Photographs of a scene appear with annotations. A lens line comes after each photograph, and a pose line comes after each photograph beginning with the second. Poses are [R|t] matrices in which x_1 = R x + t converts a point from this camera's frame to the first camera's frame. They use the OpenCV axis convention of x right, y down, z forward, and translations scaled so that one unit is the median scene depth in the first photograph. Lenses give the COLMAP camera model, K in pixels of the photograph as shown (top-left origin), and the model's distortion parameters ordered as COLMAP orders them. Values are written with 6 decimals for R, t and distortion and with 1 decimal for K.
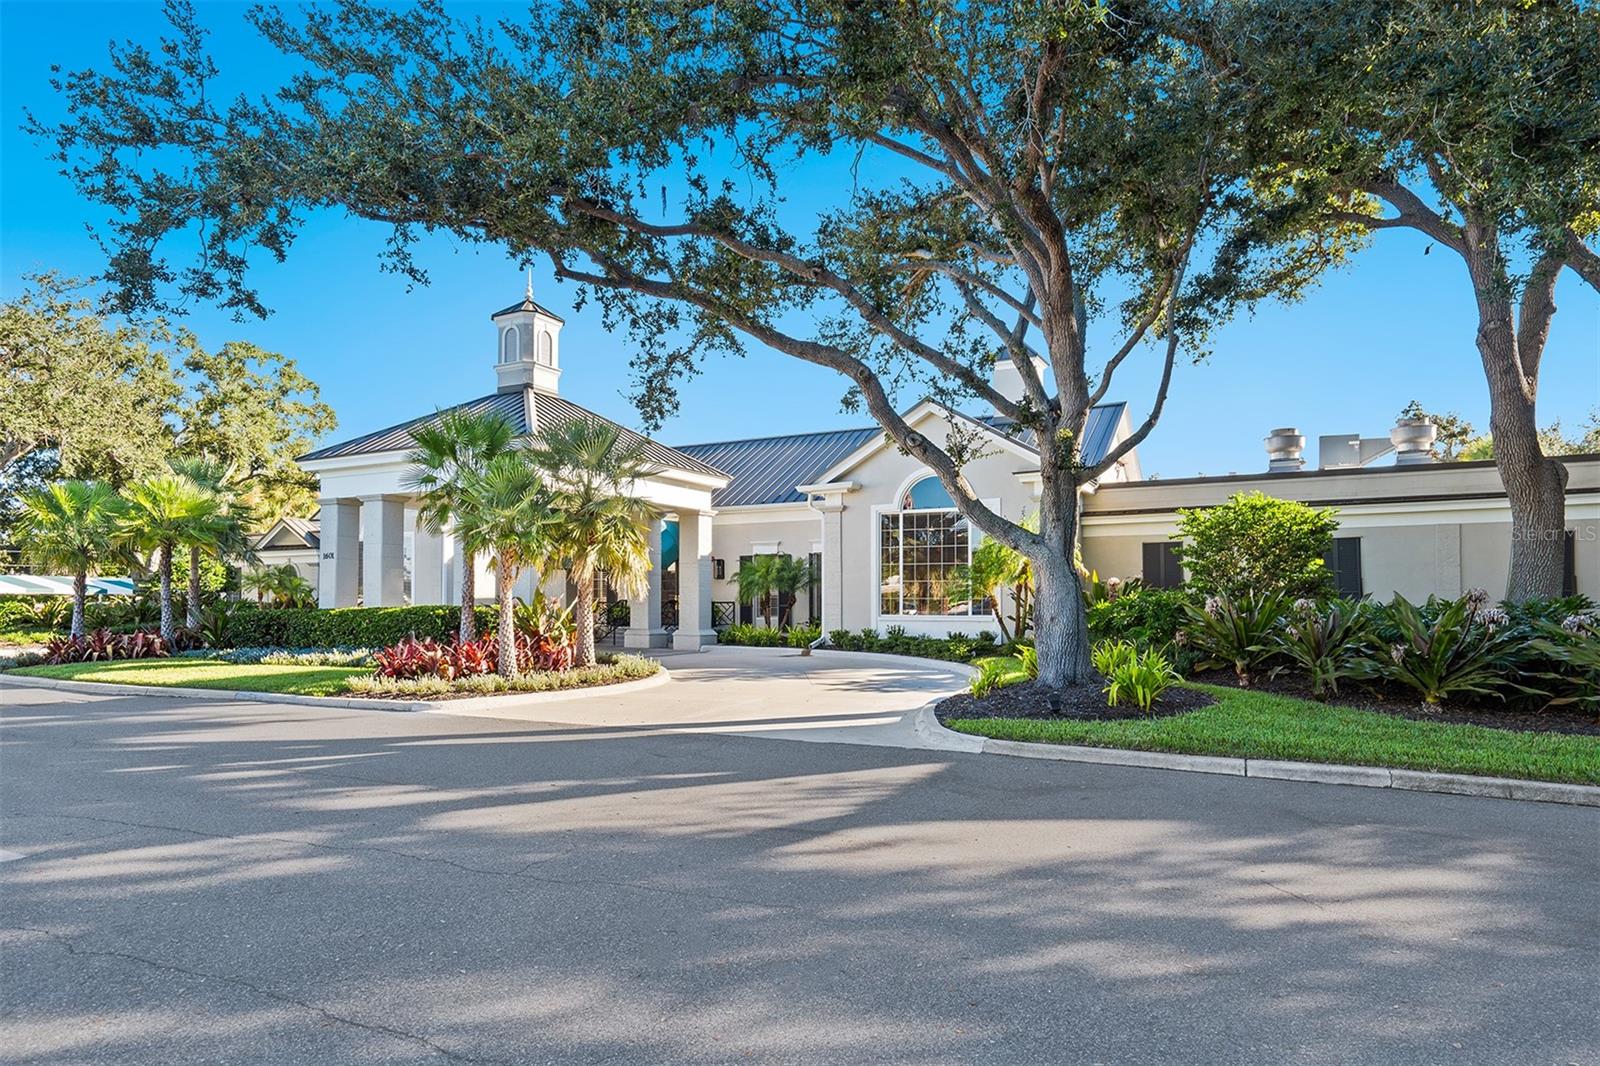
lens RADIAL K [[885.5, 0, 798.5], [0, 885.5, 517.4], [0, 0, 1]] dist [0.000730, -0.000327]
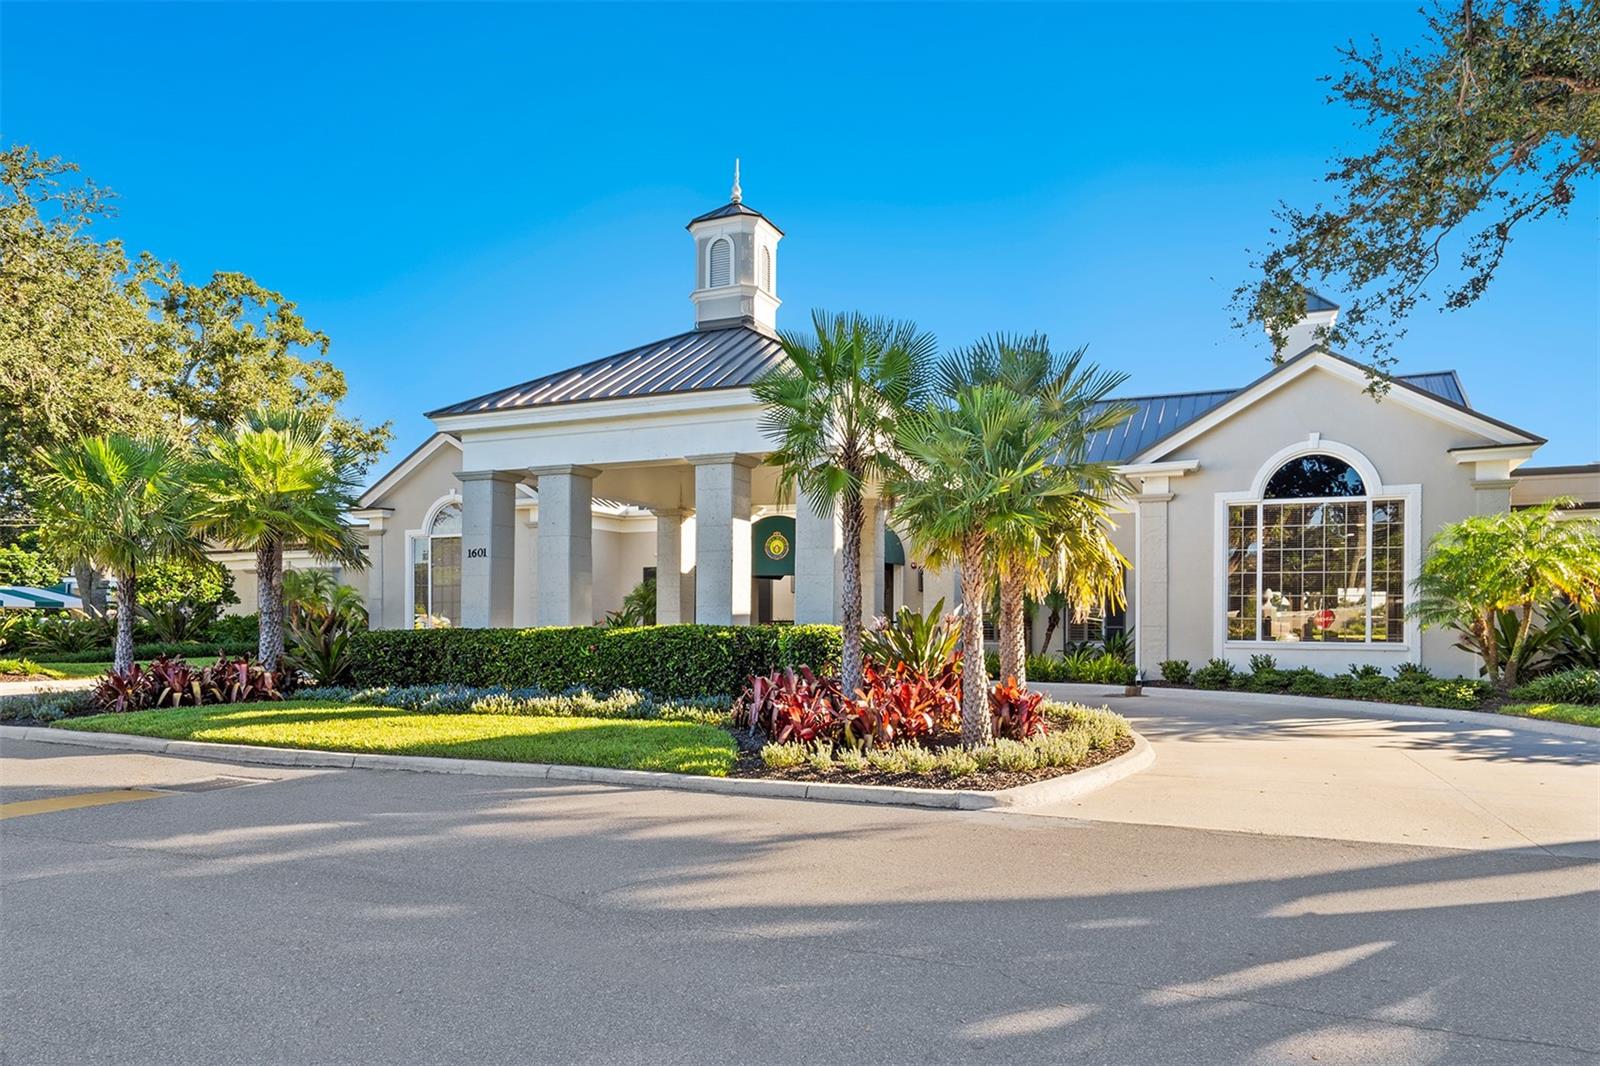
lens RADIAL K [[988.6, 0, 801.5], [0, 988.6, 548.7], [0, 0, 1]] dist [0.002786, 0.000942]
pose [[0.997713, 0.011108, 0.066678, -0.346162], [-0.012449, 0.999728, 0.019732, 0.022443], [-0.066440, -0.020517, 0.997579, 0.215059]]
